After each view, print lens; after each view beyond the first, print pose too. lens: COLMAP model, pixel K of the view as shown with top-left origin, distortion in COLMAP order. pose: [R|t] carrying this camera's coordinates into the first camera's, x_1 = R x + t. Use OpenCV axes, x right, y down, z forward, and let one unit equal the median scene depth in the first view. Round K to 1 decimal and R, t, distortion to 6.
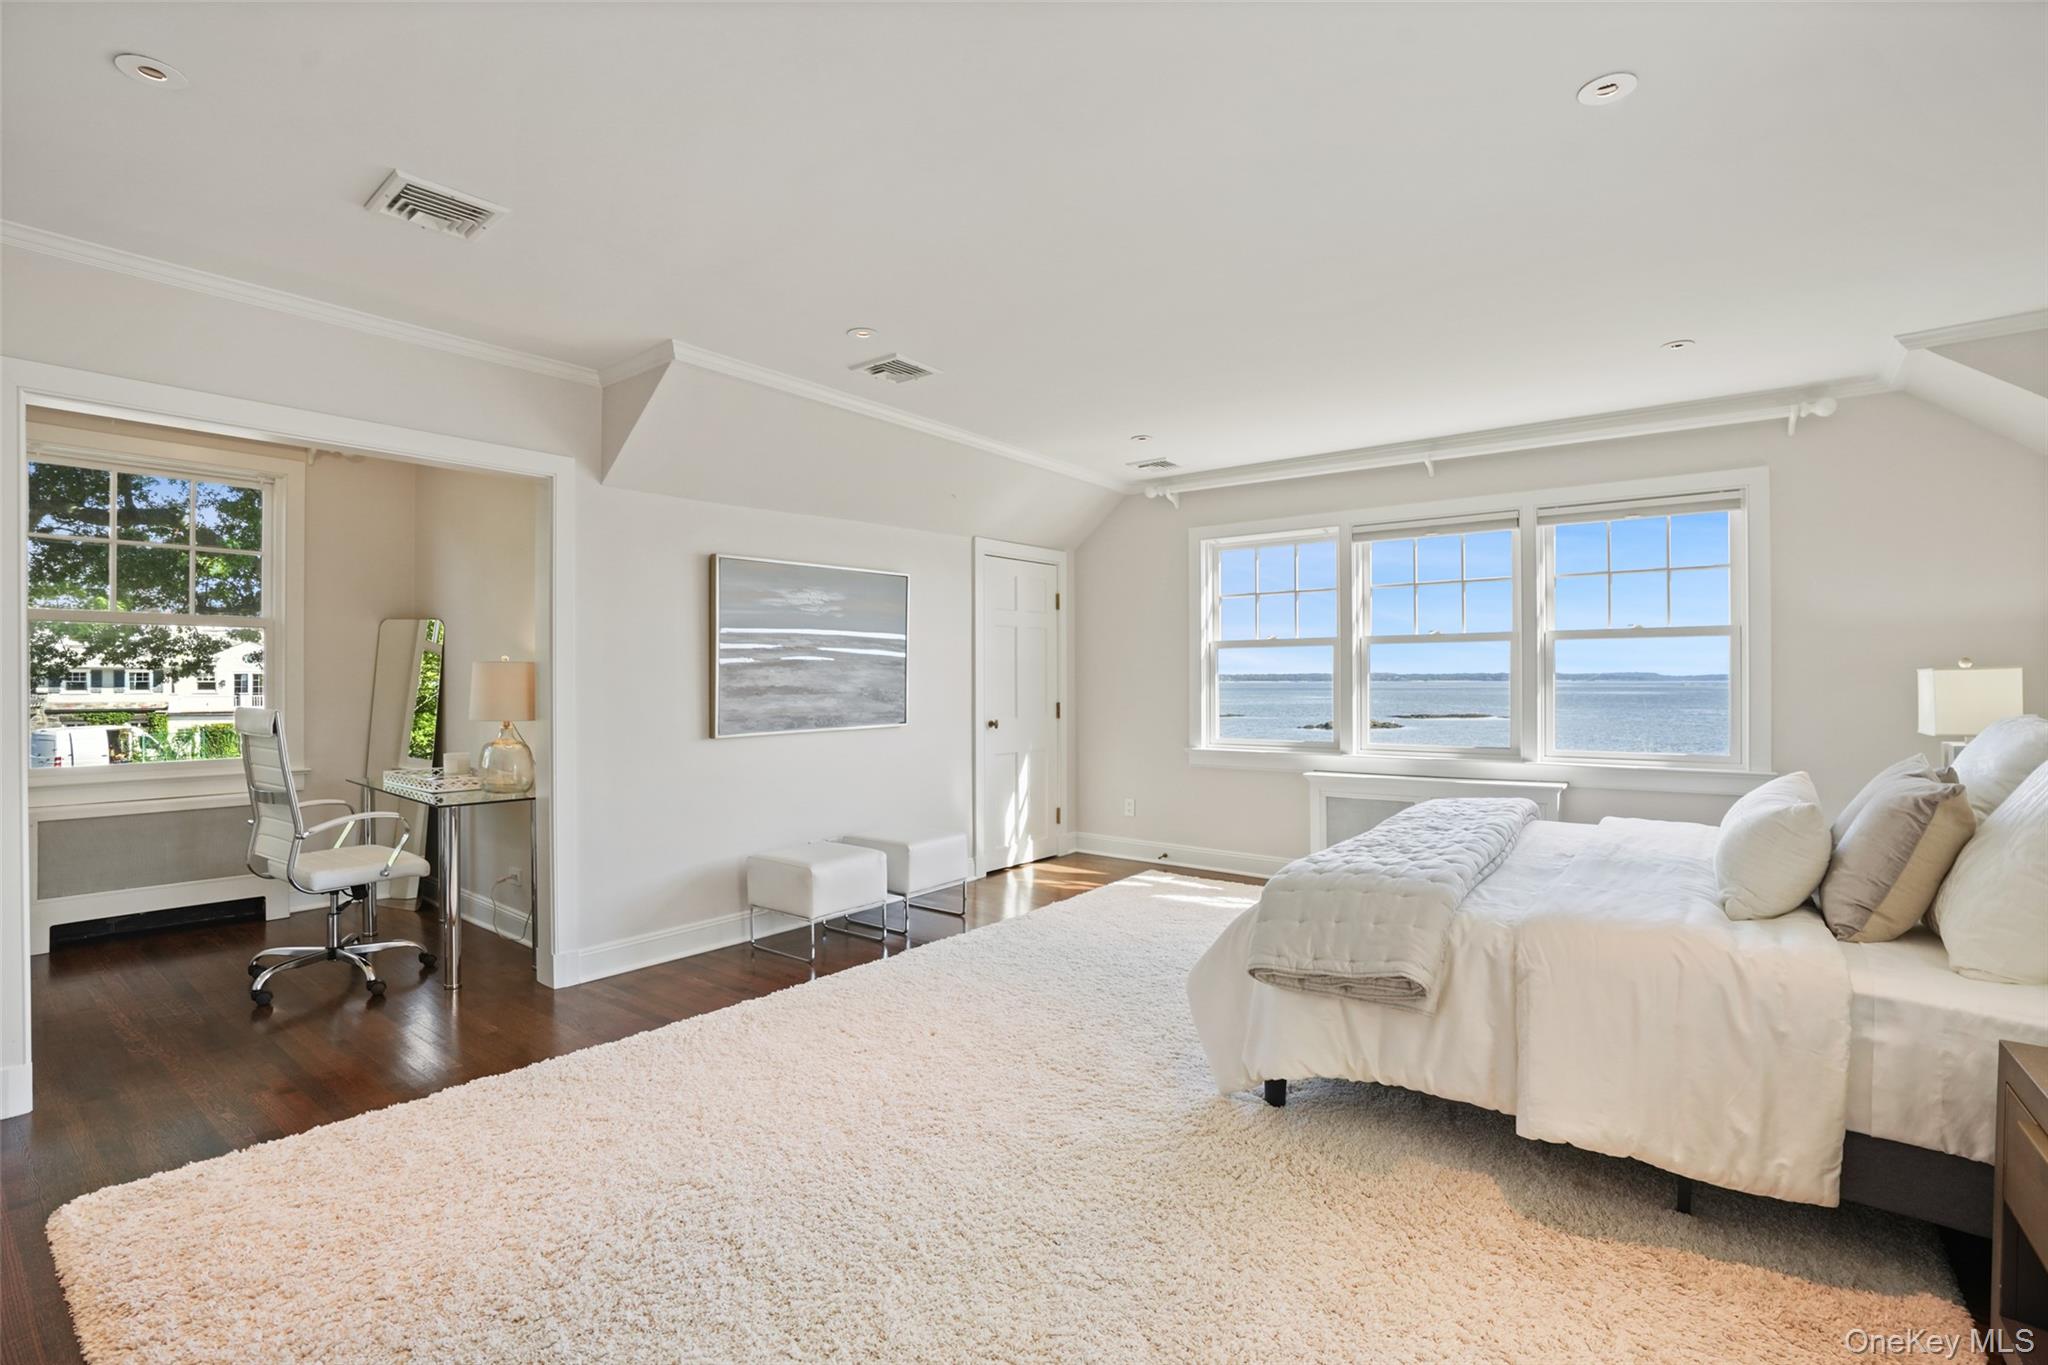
lens RADIAL K [[957.0, 0, 1026.5], [0, 957.0, 680.4], [0, 0, 1]] dist [-0.013112, 0.001005]
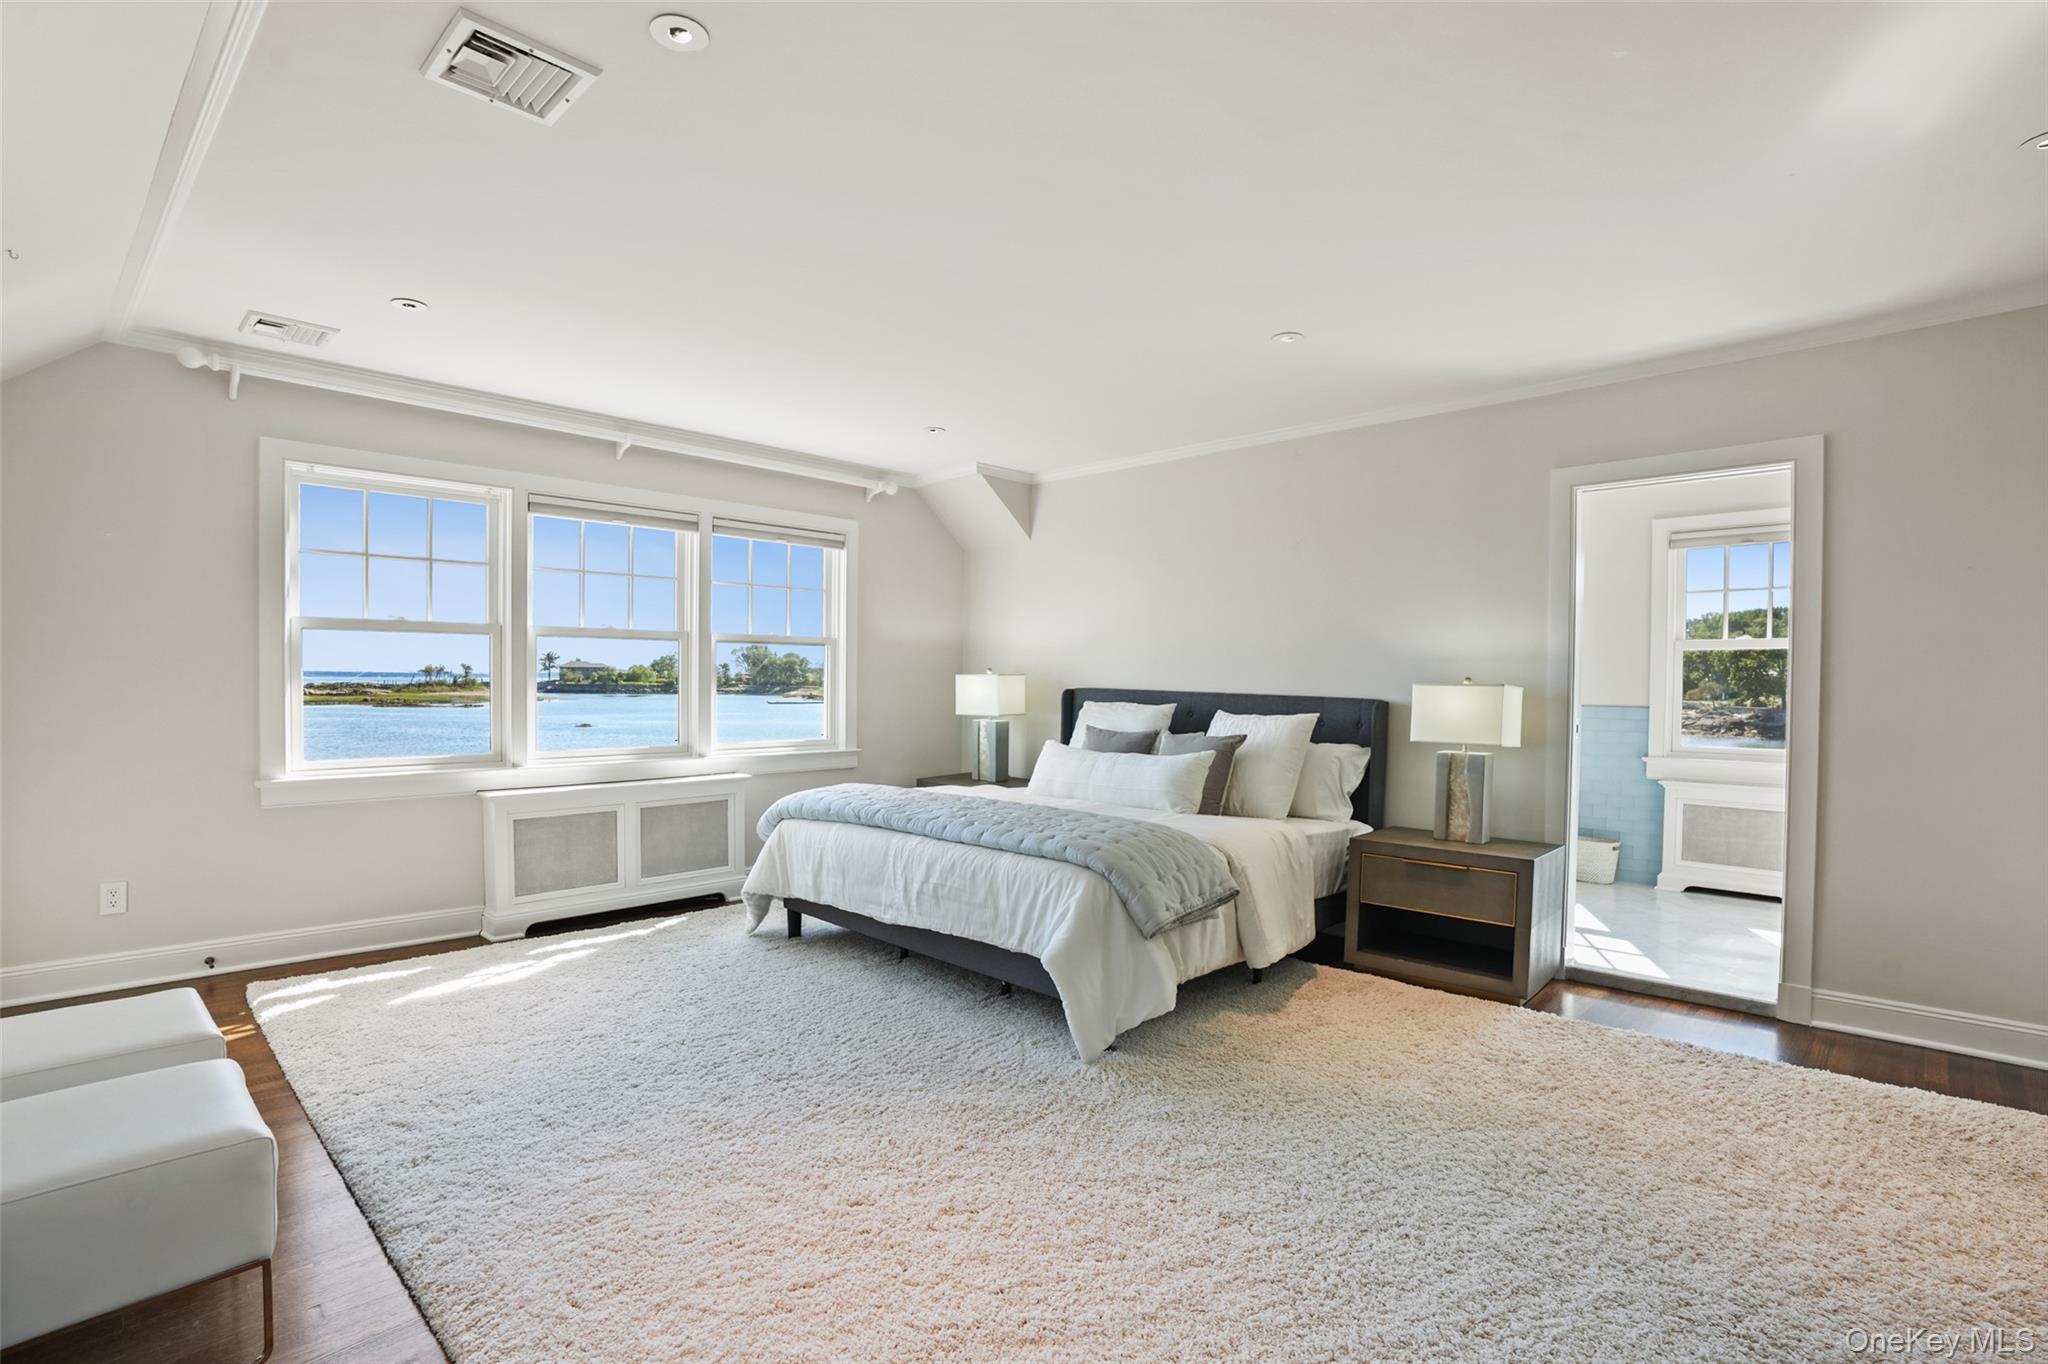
lens RADIAL K [[957.0, 0, 1028.7], [0, 957.0, 689.7], [0, 0, 1]] dist [-0.013112, 0.001005]
pose [[0.132975, -0.010248, 0.991066, -0.466437], [-0.007101, 0.999911, 0.011292, -0.001603], [-0.991094, -0.008539, 0.132890, 0.493143]]
